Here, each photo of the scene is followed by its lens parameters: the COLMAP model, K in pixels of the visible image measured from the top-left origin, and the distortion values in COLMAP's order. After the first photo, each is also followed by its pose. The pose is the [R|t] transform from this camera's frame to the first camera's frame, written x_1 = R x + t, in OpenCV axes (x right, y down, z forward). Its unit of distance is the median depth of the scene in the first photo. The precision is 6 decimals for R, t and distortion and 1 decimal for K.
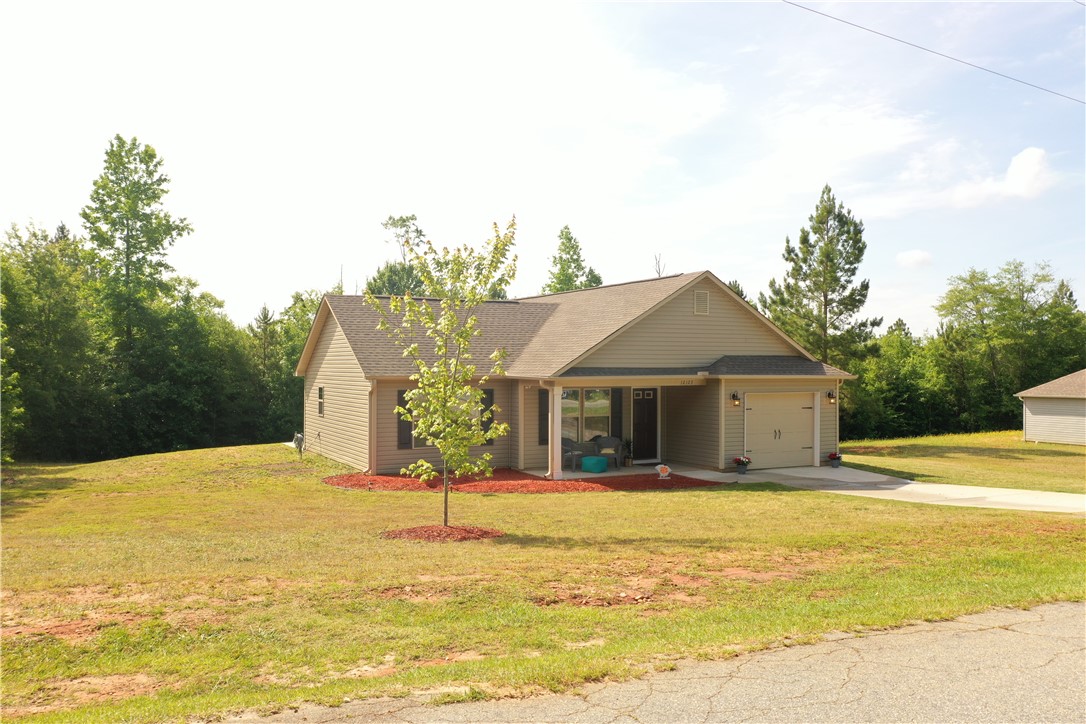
lens RADIAL K [[855.8, 0, 542.1], [0, 855.8, 365.7], [0, 0, 1]] dist [-0.006187, 0.001986]
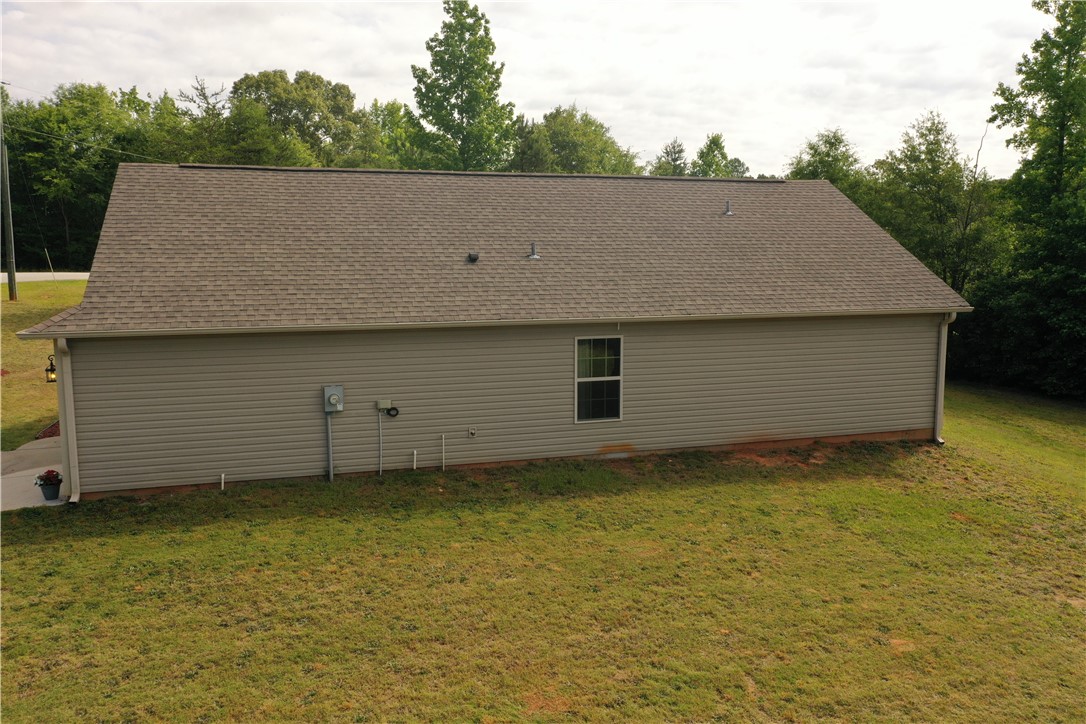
lens RADIAL K [[857.2, 0, 543.0], [0, 857.2, 362.0], [0, 0, 1]] dist [0.000897, -0.003929]
pose [[-0.199428, 0.119862, -0.972554, 0.743849], [0.002149, 0.992542, 0.121885, -0.028416], [0.979910, 0.022217, -0.198199, 1.326297]]
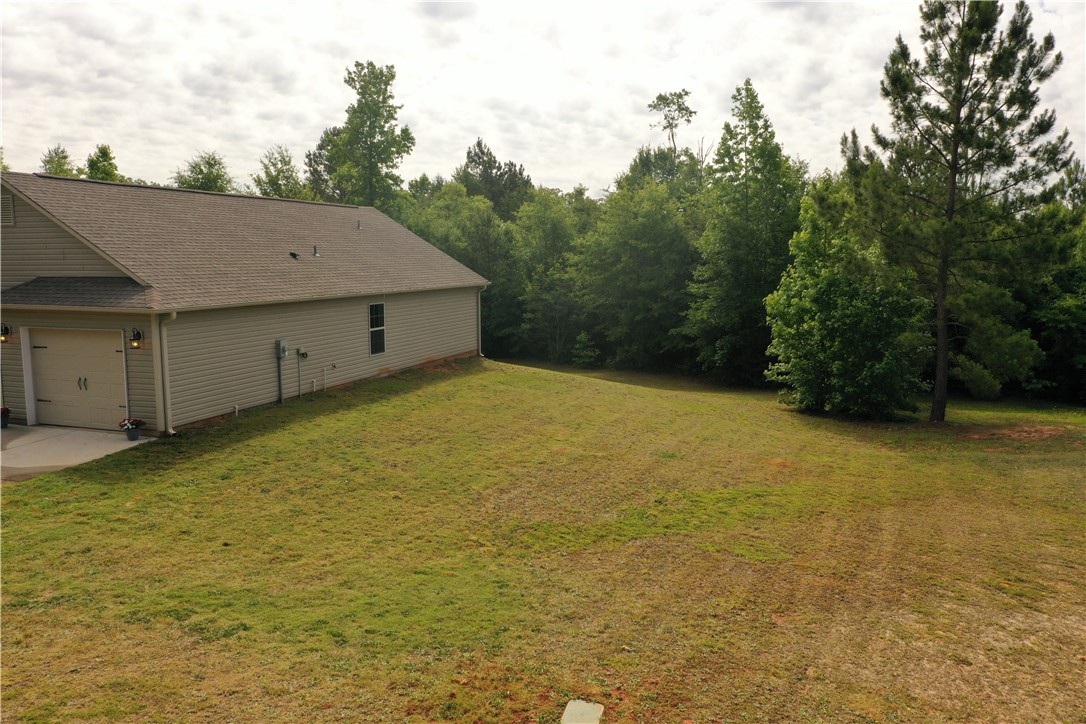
lens RADIAL K [[855.8, 0, 542.1], [0, 855.8, 365.7], [0, 0, 1]] dist [-0.006187, 0.001986]
pose [[0.669249, 0.091053, -0.737438, 1.008435], [0.003184, 0.992103, 0.125386, -0.024955], [0.743031, -0.086262, 0.663674, 0.747489]]
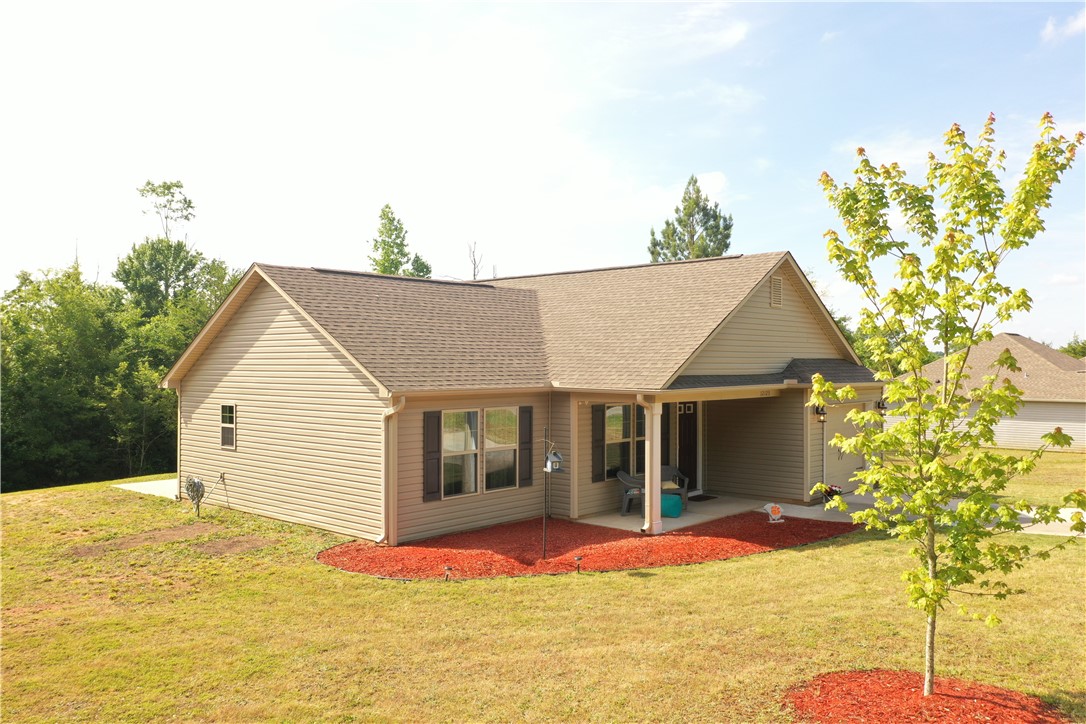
lens RADIAL K [[857.2, 0, 543.0], [0, 857.2, 362.0], [0, 0, 1]] dist [0.000897, -0.003929]
pose [[0.940276, -0.000135, 0.340413, -0.256377], [0.001024, 0.999997, -0.002432, -0.006527], [-0.340412, 0.002635, 0.940273, 0.296652]]
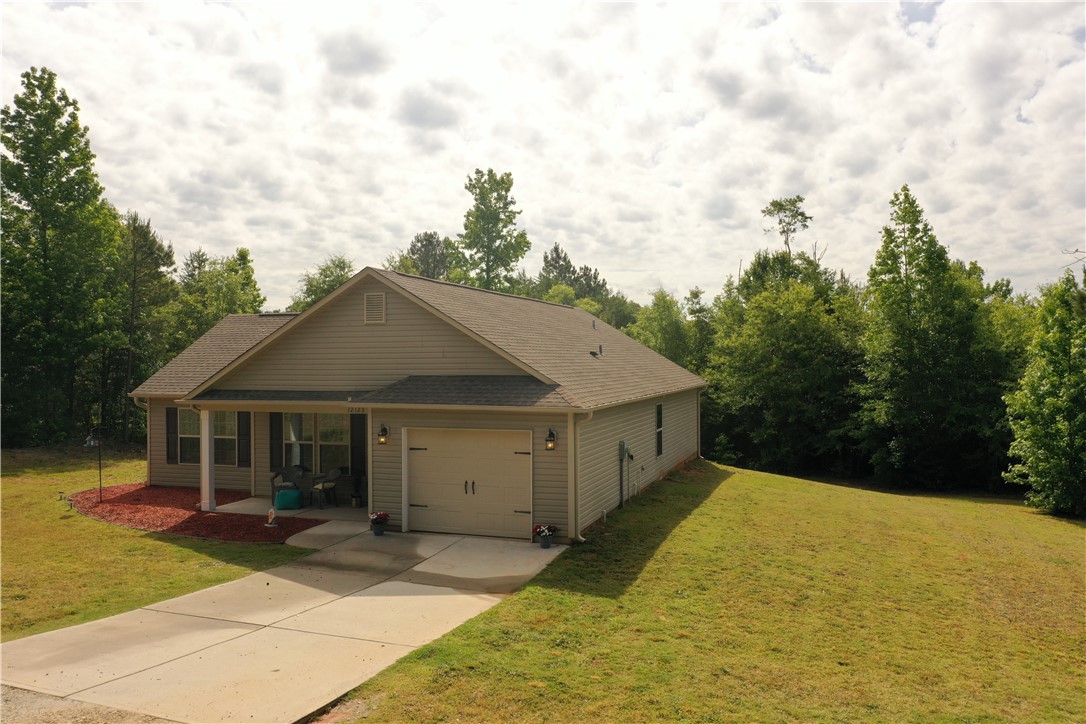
lens RADIAL K [[855.8, 0, 542.1], [0, 855.8, 365.7], [0, 0, 1]] dist [-0.006187, 0.001986]
pose [[0.678316, 0.000860, -0.734770, 0.772347], [0.004596, 0.999975, 0.005413, -0.021864], [0.734756, -0.007049, 0.678295, 0.525374]]
